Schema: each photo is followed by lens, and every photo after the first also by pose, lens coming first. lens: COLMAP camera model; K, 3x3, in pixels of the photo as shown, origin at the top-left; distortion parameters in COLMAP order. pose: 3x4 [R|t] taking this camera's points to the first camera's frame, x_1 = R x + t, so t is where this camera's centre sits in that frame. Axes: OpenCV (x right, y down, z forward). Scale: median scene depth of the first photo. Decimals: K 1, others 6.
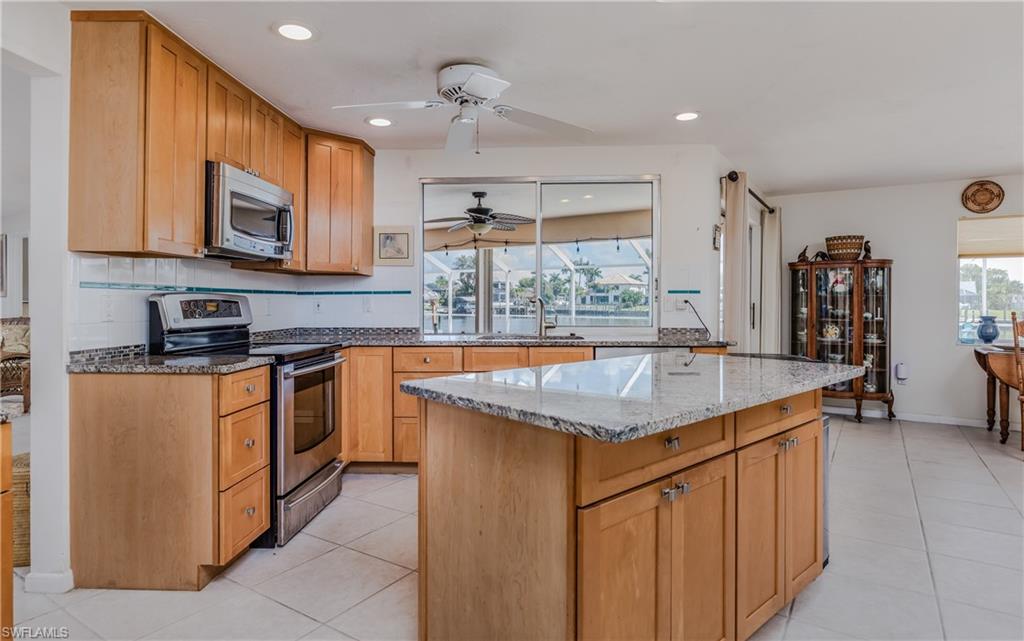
lens RADIAL K [[570.9, 0, 513.5], [0, 570.9, 300.5], [0, 0, 1]] dist [0.001958, 0.000569]
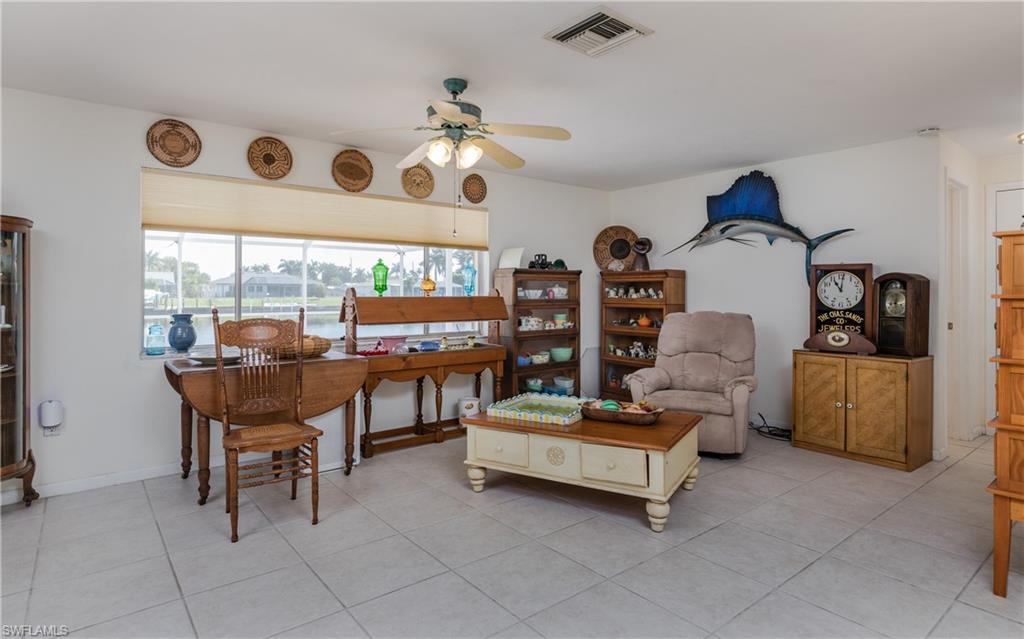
lens RADIAL K [[549.4, 0, 509.1], [0, 549.4, 297.0], [0, 0, 1]] dist [-0.004466, -0.001103]
pose [[0.336121, -0.010130, 0.941764, 0.335718], [-0.002659, 0.999928, 0.011704, -0.002871], [-0.941815, -0.006438, 0.336070, 0.401511]]
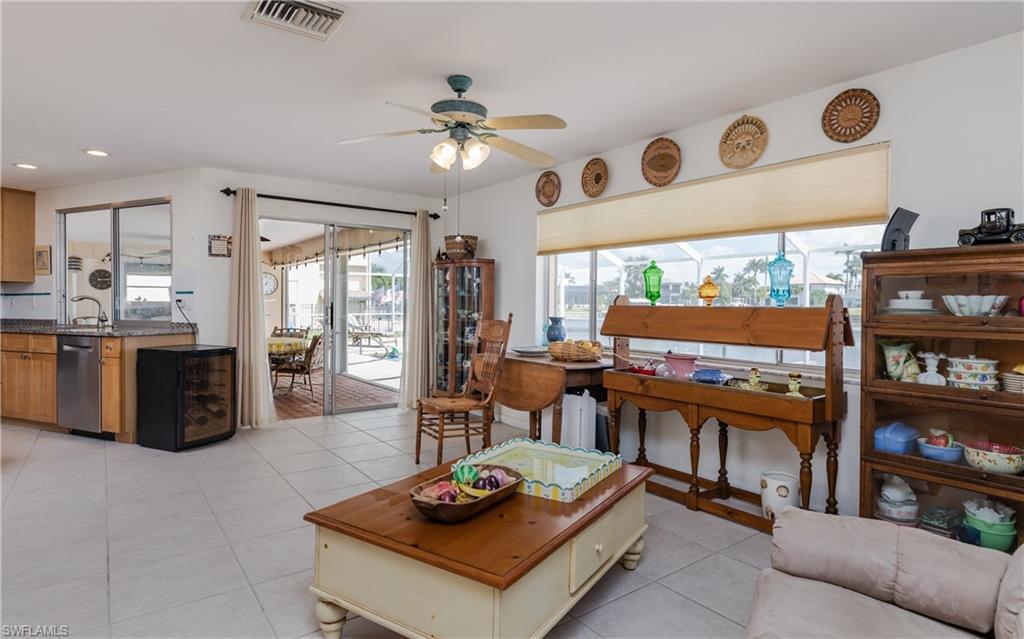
lens RADIAL K [[549.4, 0, 509.1], [0, 549.4, 297.0], [0, 0, 1]] dist [-0.004466, -0.001103]
pose [[0.928673, -0.000893, -0.370897, 1.123263], [-0.002395, 0.999962, -0.008405, 0.002054], [0.370891, 0.008694, 0.928636, 0.154889]]
